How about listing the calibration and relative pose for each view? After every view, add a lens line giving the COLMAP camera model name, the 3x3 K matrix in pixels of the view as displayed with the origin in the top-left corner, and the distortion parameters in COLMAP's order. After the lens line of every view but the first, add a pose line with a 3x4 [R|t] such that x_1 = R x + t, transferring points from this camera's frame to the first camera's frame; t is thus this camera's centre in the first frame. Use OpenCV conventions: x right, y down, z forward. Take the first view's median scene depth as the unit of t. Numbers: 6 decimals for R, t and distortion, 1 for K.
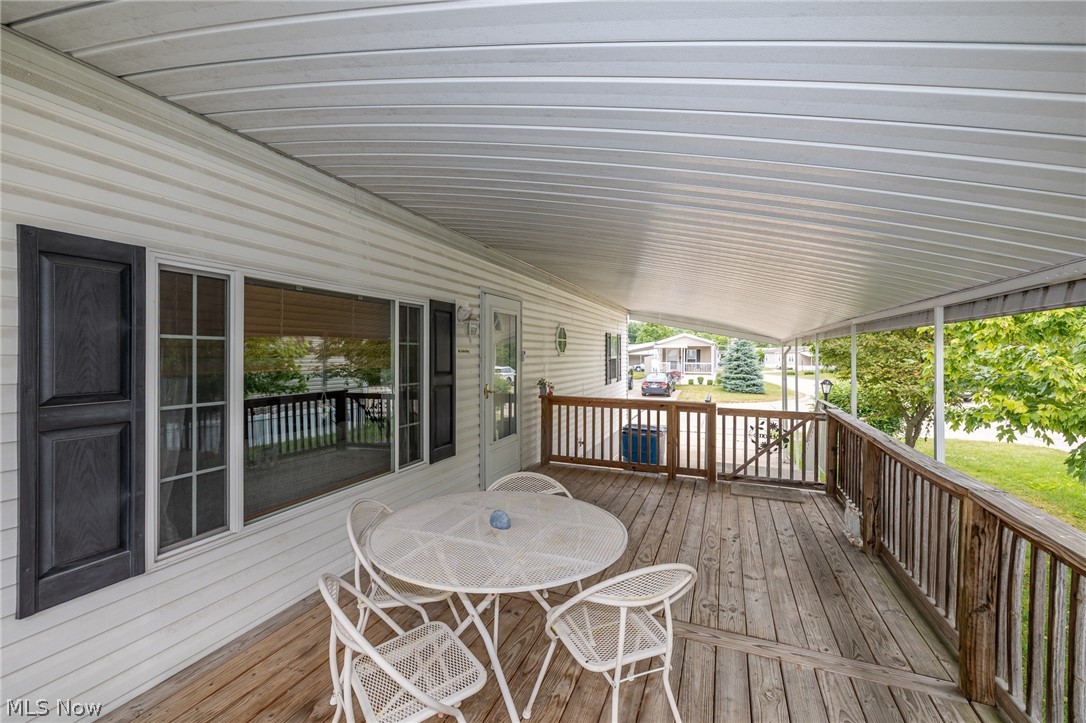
lens RADIAL K [[454.9, 0, 542.9], [0, 454.9, 353.4], [0, 0, 1]] dist [-0.000660, -0.000600]
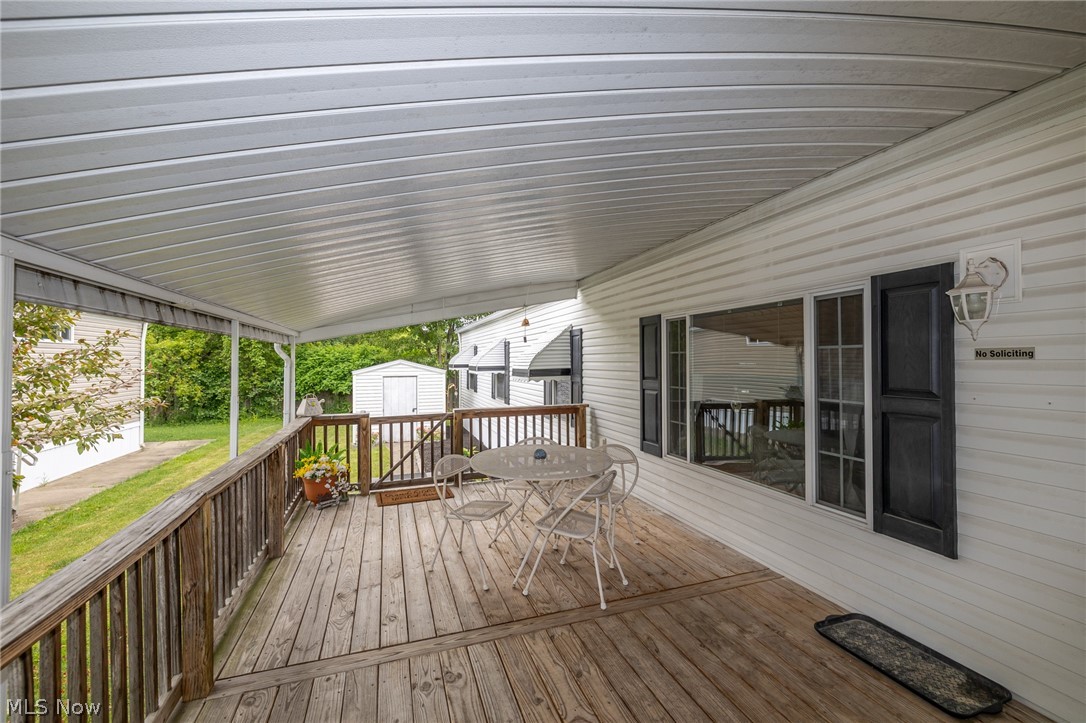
lens RADIAL K [[454.9, 0, 542.9], [0, 454.9, 353.4], [0, 0, 1]] dist [-0.000660, -0.000600]
pose [[-0.754016, -0.008879, -0.656796, 0.673509], [0.005160, 0.999798, -0.019439, 0.001805], [0.656836, -0.018046, -0.753818, 1.484057]]
